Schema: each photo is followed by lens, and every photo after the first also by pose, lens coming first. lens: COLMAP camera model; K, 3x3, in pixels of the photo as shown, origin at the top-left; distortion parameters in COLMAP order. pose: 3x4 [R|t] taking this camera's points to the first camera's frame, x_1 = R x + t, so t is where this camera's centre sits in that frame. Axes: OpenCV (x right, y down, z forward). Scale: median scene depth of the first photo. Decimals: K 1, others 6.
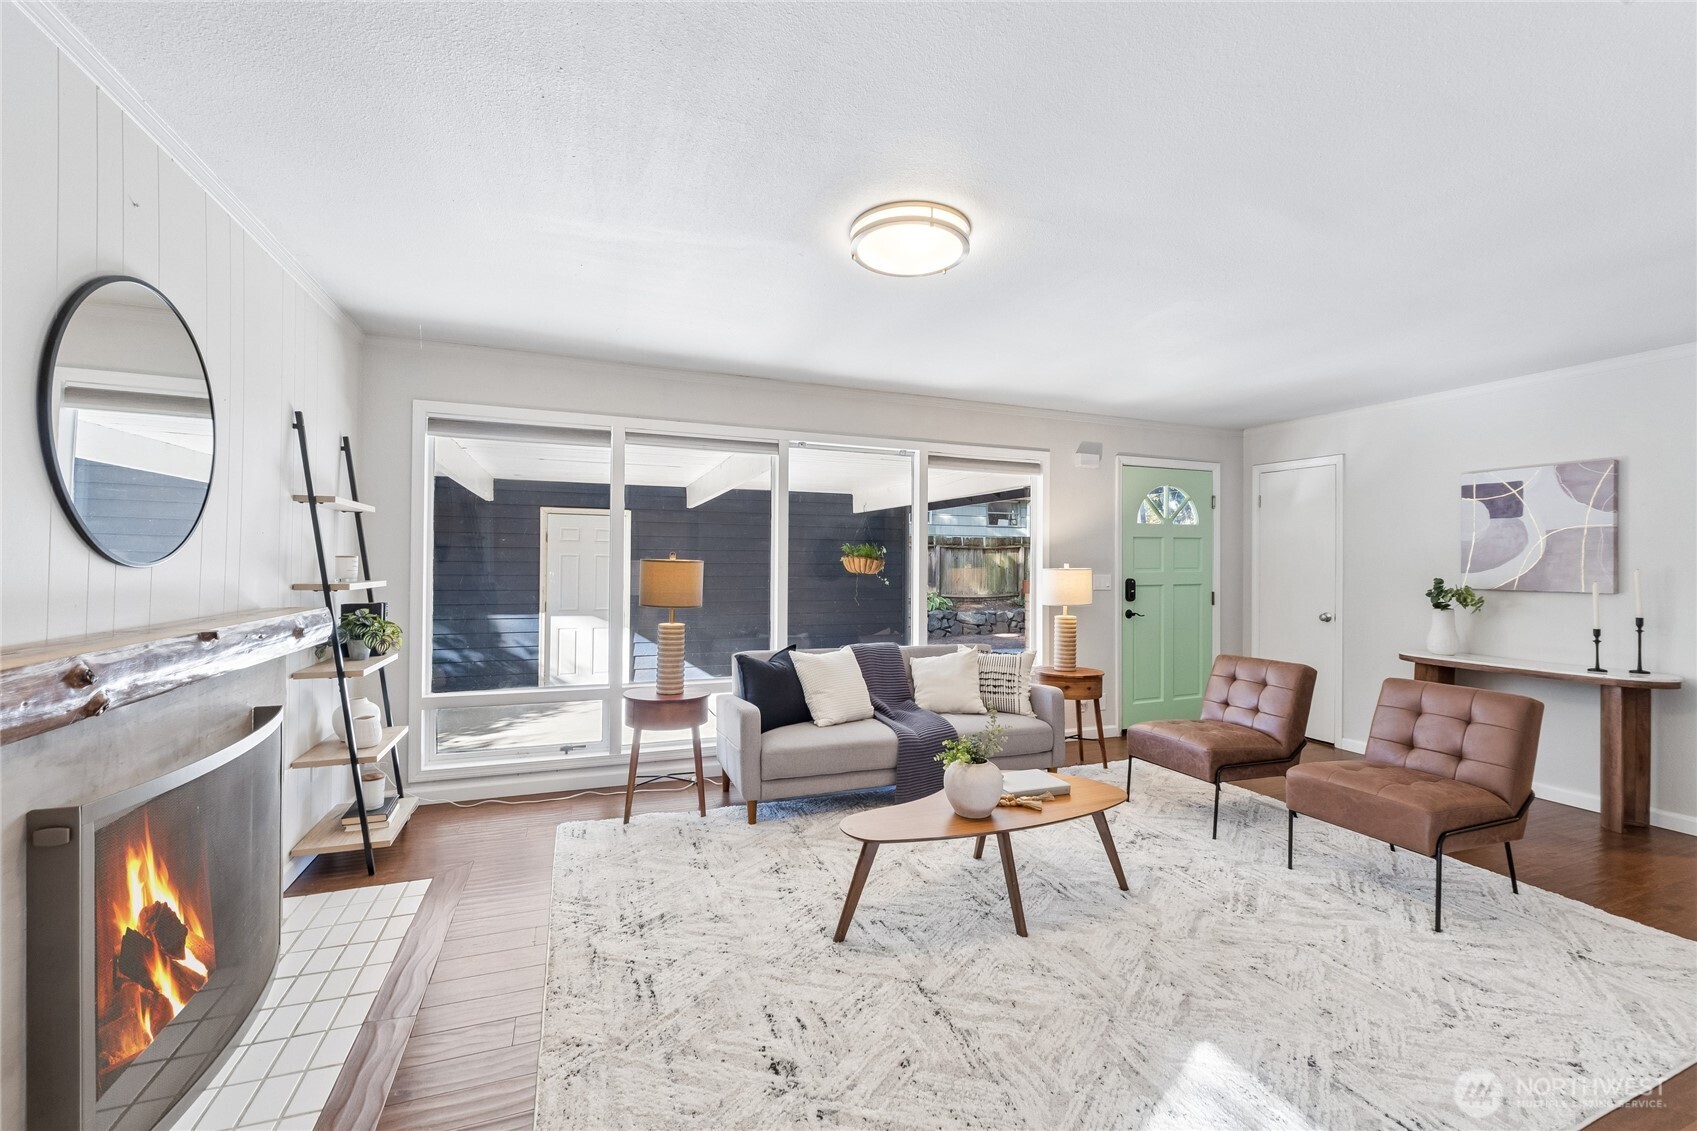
lens RADIAL K [[704.9, 0, 863.8], [0, 704.9, 568.3], [0, 0, 1]] dist [-0.002471, -0.000313]
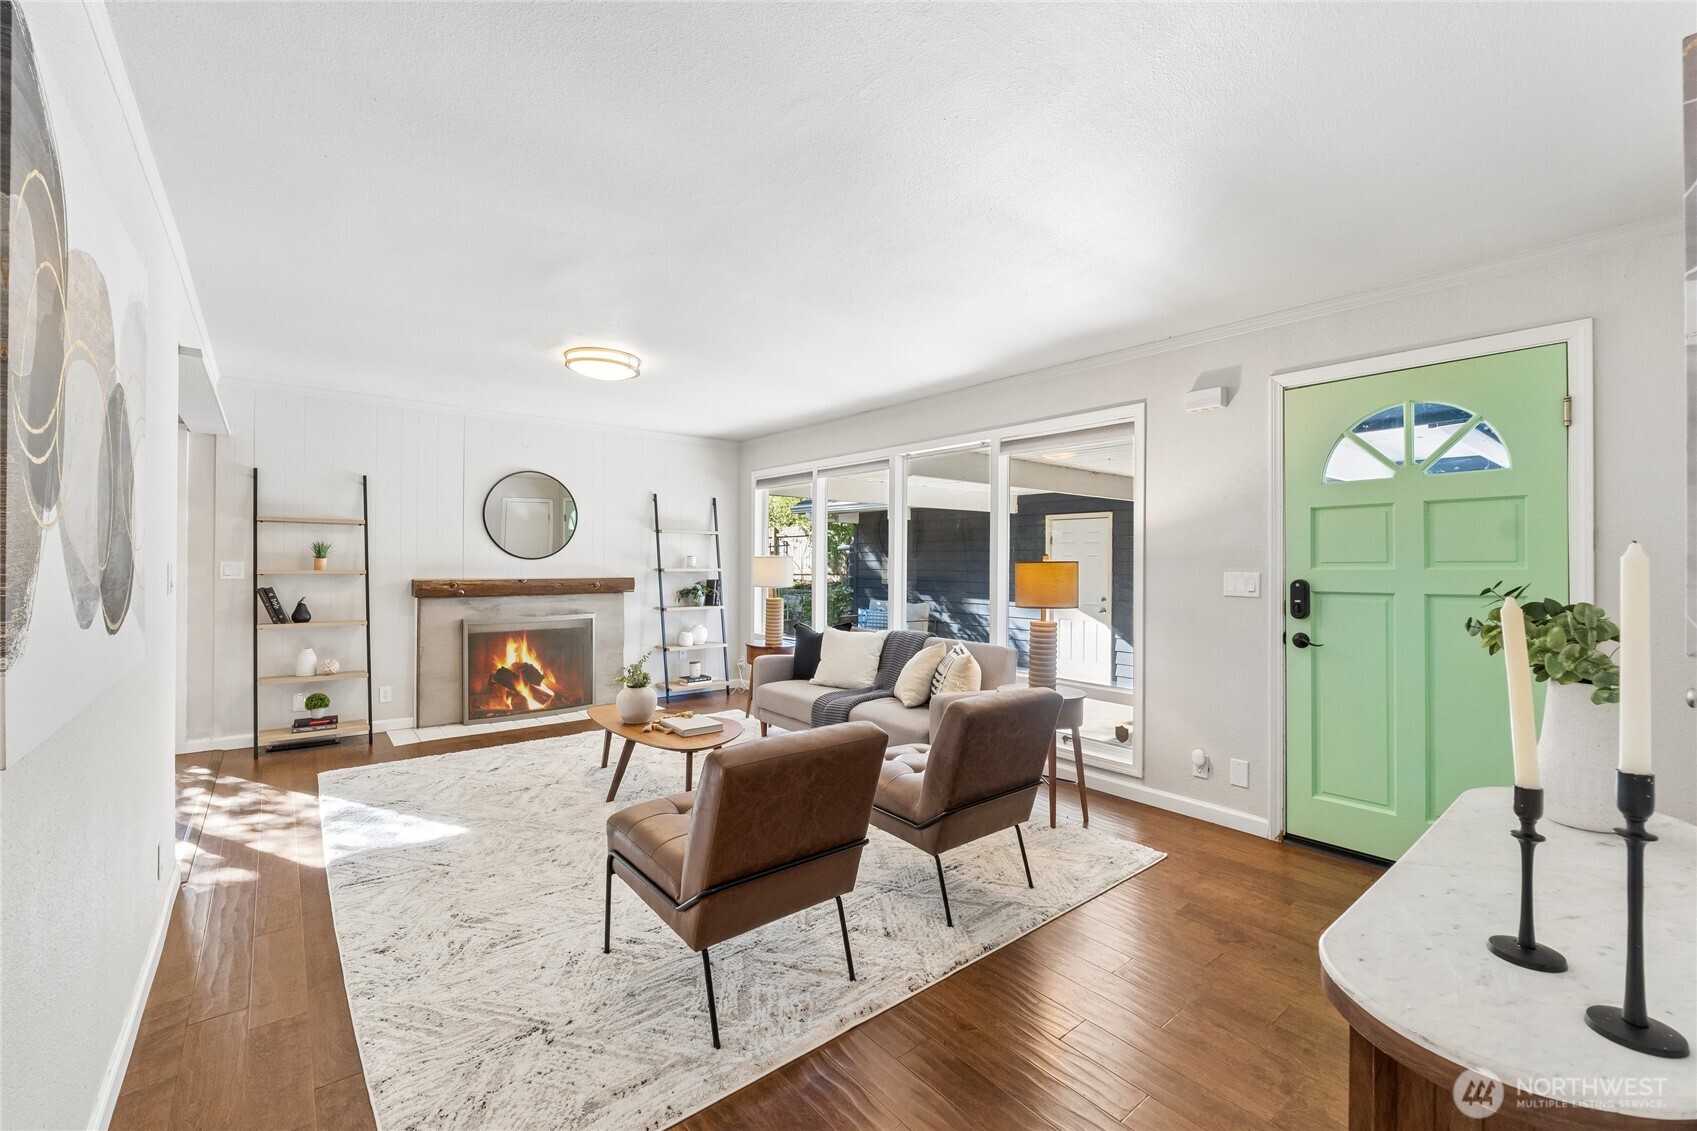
lens RADIAL K [[704.9, 0, 849.5], [0, 704.9, 563.1], [0, 0, 1]] dist [-0.002471, -0.000313]
pose [[0.292217, -0.004218, -0.956343, 1.094183], [-0.009378, 0.999930, -0.007275, 0.011199], [0.956306, 0.011095, 0.292157, 0.632390]]
